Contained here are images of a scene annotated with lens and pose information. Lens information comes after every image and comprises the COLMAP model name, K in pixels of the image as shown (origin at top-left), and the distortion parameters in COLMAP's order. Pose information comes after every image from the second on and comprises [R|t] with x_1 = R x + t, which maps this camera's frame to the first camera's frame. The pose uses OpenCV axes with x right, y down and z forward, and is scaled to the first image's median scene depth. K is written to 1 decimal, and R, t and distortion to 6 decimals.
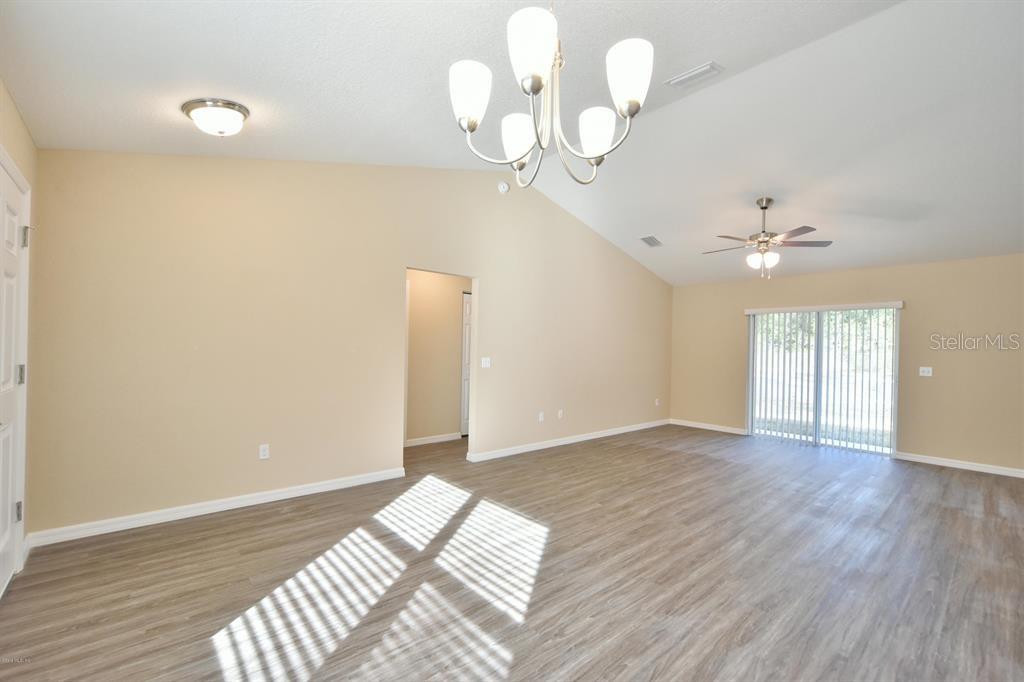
lens RADIAL K [[433.5, 0, 515.5], [0, 433.5, 344.7], [0, 0, 1]] dist [-0.010797, 0.002613]
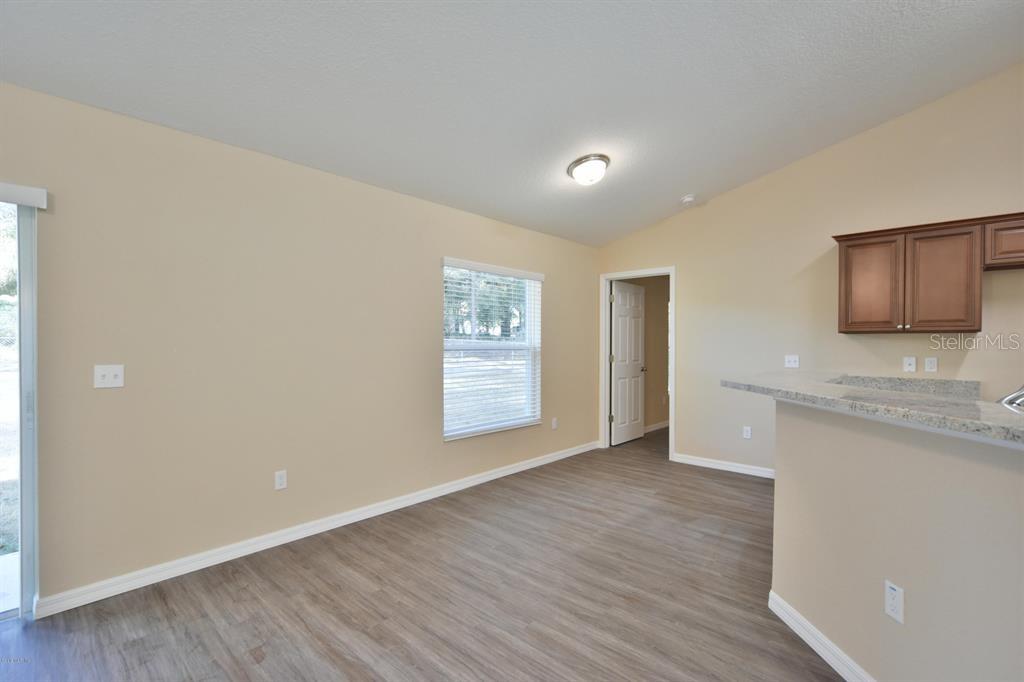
lens RADIAL K [[464.4, 0, 515.5], [0, 464.4, 346.1], [0, 0, 1]] dist [-0.010979, 0.004355]
pose [[-0.110343, -0.027962, 0.993500, 0.802542], [-0.011965, 0.999569, 0.026804, 0.029811], [-0.993822, -0.008929, -0.110630, 1.122247]]
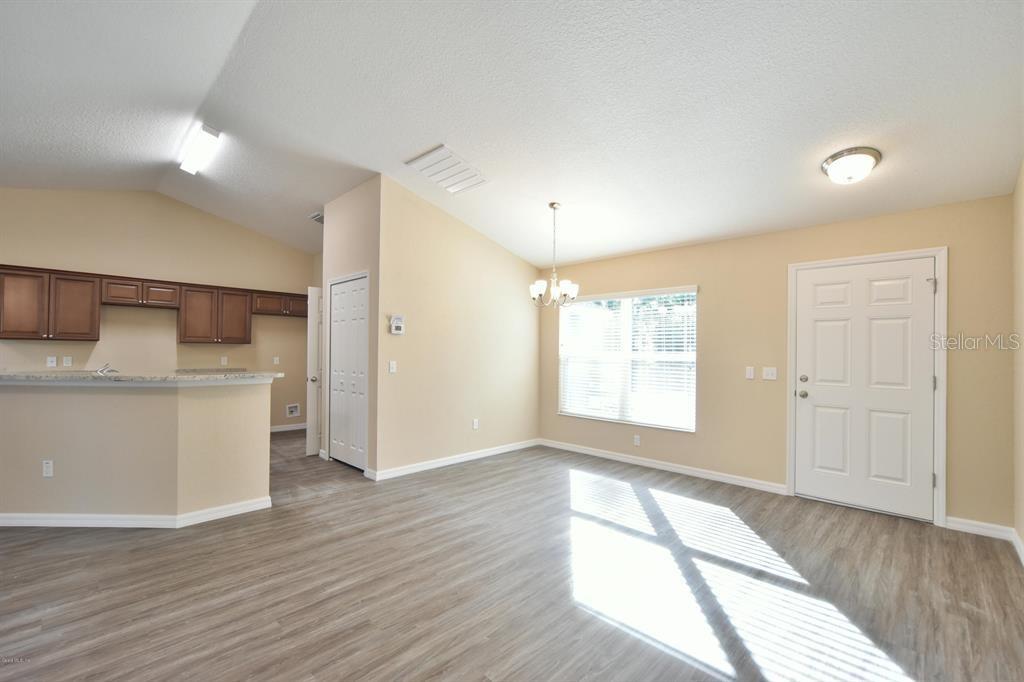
lens RADIAL K [[433.5, 0, 517.2], [0, 433.5, 347.7], [0, 0, 1]] dist [-0.010797, 0.002613]
pose [[-0.996151, -0.033678, -0.080921, 0.252821], [-0.032170, 0.999285, -0.019865, 0.019825], [0.081532, -0.017186, -0.996523, 1.741563]]
